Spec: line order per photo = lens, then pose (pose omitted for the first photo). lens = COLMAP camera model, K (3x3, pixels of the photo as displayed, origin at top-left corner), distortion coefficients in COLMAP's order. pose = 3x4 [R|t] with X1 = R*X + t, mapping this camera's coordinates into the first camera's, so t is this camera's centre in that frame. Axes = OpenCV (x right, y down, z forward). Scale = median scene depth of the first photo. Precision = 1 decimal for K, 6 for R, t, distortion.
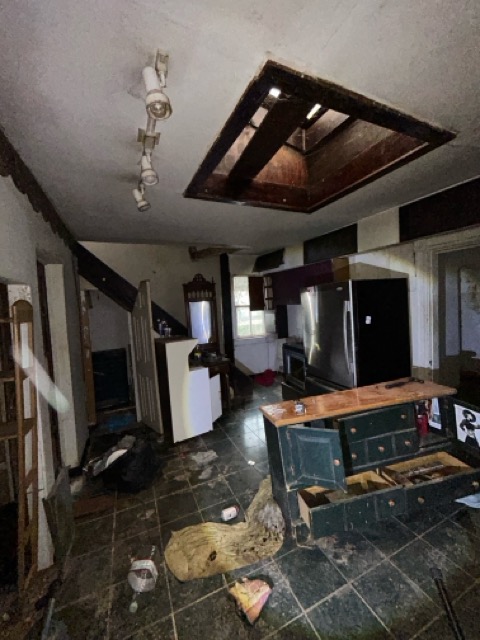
lens RADIAL K [[258.9, 0, 242.7], [0, 258.9, 317.3], [0, 0, 1]] dist [0.000456, -0.000178]
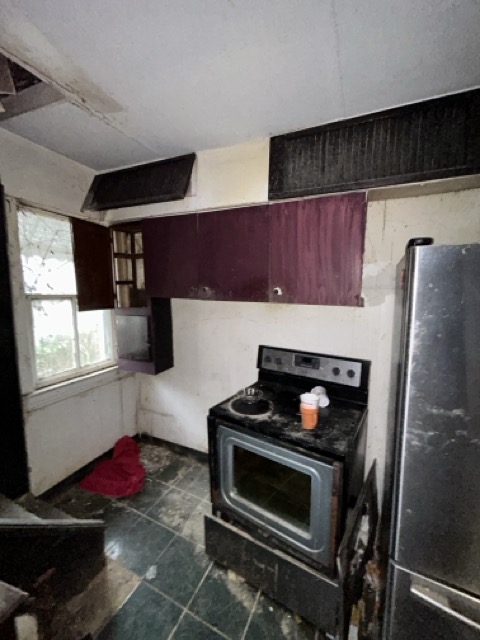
lens RADIAL K [[258.9, 0, 239.9], [0, 258.9, 318.9], [0, 0, 1]] dist [0.000456, -0.000178]
pose [[0.774263, -0.017947, 0.632610, -0.056970], [-0.021717, 0.998256, 0.054900, -0.081293], [-0.632492, -0.056245, 0.772522, 1.140879]]
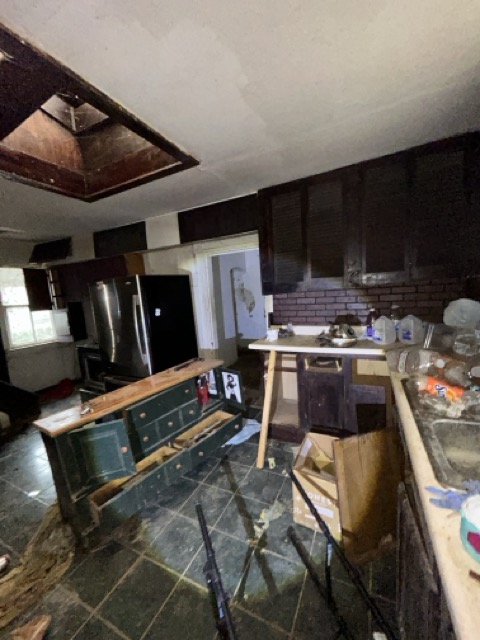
lens RADIAL K [[258.9, 0, 243.5], [0, 258.9, 318.4], [0, 0, 1]] dist [0.000456, -0.000178]
pose [[0.777743, -0.070922, 0.624568, 0.086140], [0.062975, 0.997407, 0.034839, 0.020959], [-0.625420, 0.012236, 0.780193, -0.076397]]
